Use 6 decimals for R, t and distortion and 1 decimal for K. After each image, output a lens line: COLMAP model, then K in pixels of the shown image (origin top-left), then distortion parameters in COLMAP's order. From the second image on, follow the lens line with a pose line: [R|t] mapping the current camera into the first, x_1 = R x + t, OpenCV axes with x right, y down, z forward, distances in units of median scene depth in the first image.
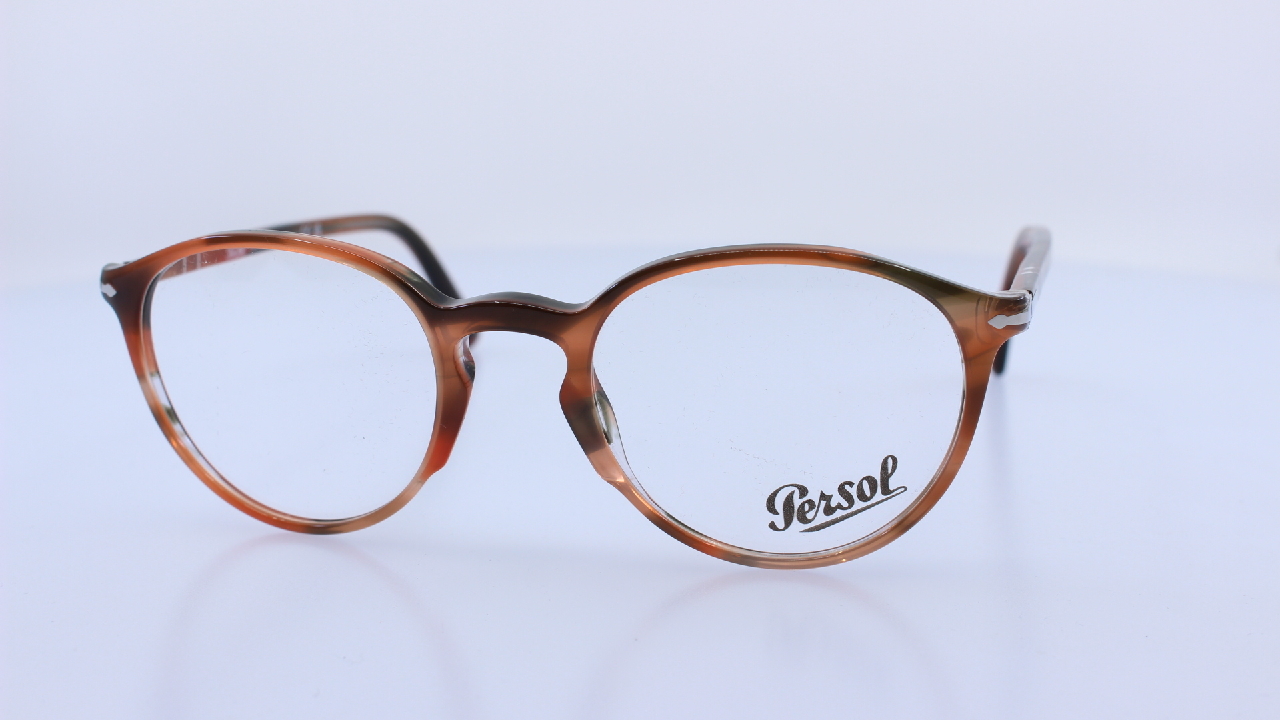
lens RADIAL K [[1673.6, 0, 640.0], [0, 1673.6, 360.0], [0, 0, 1]] dist [-0.116429, 0.030708]
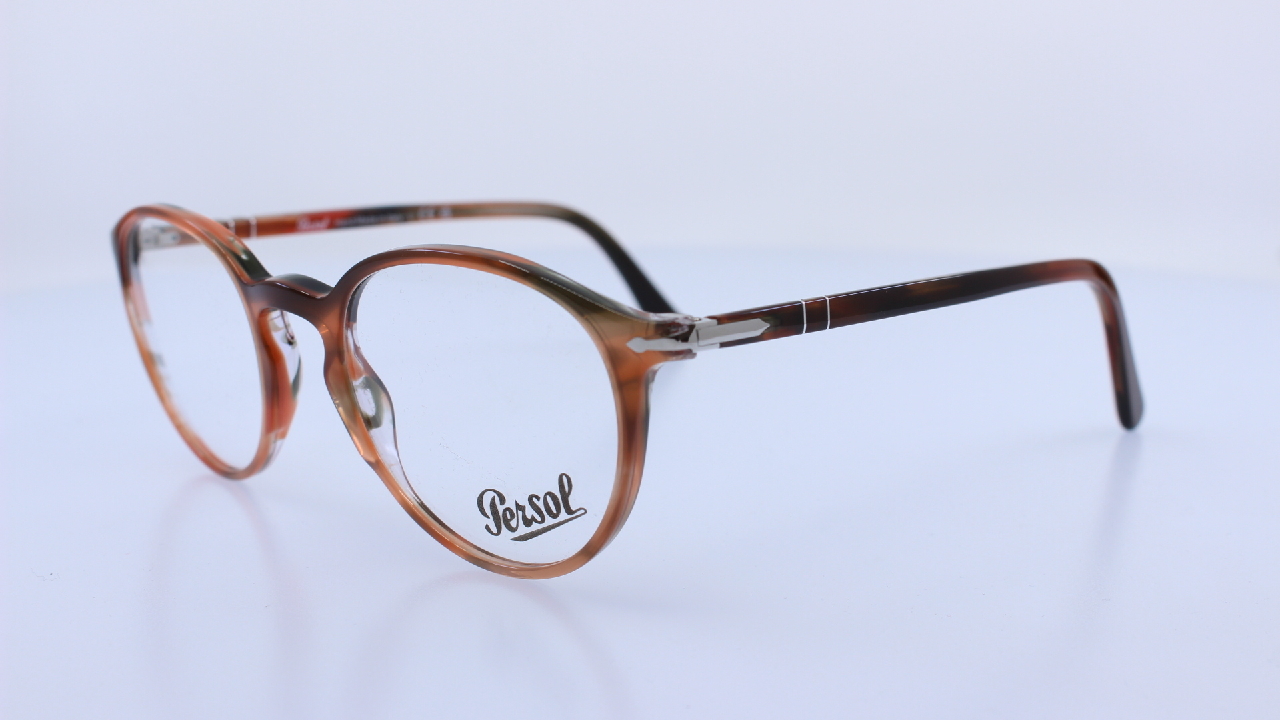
lens RADIAL K [[1673.6, 0, 640.0], [0, 1673.6, 360.0], [0, 0, 1]] dist [-0.116429, 0.030708]
pose [[0.859421, 0.101311, -0.501130, 0.654937], [-0.099030, 0.994594, 0.031240, -0.041914], [0.501586, 0.022779, 0.864808, 0.181367]]
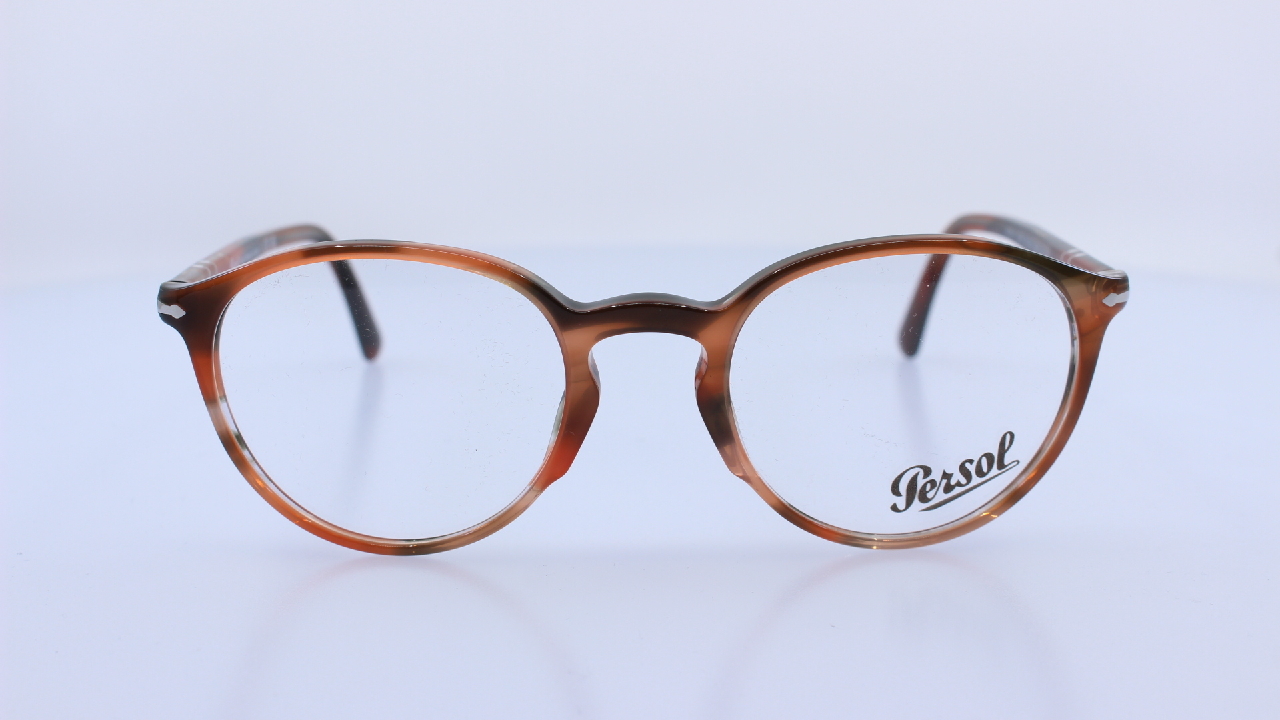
lens RADIAL K [[1673.6, 0, 640.0], [0, 1673.6, 360.0], [0, 0, 1]] dist [-0.116429, 0.030708]
pose [[0.966528, -0.055216, 0.250548, -0.328680], [0.053894, 0.998473, 0.012139, -0.012748], [-0.250836, 0.001771, 0.968028, 0.043670]]
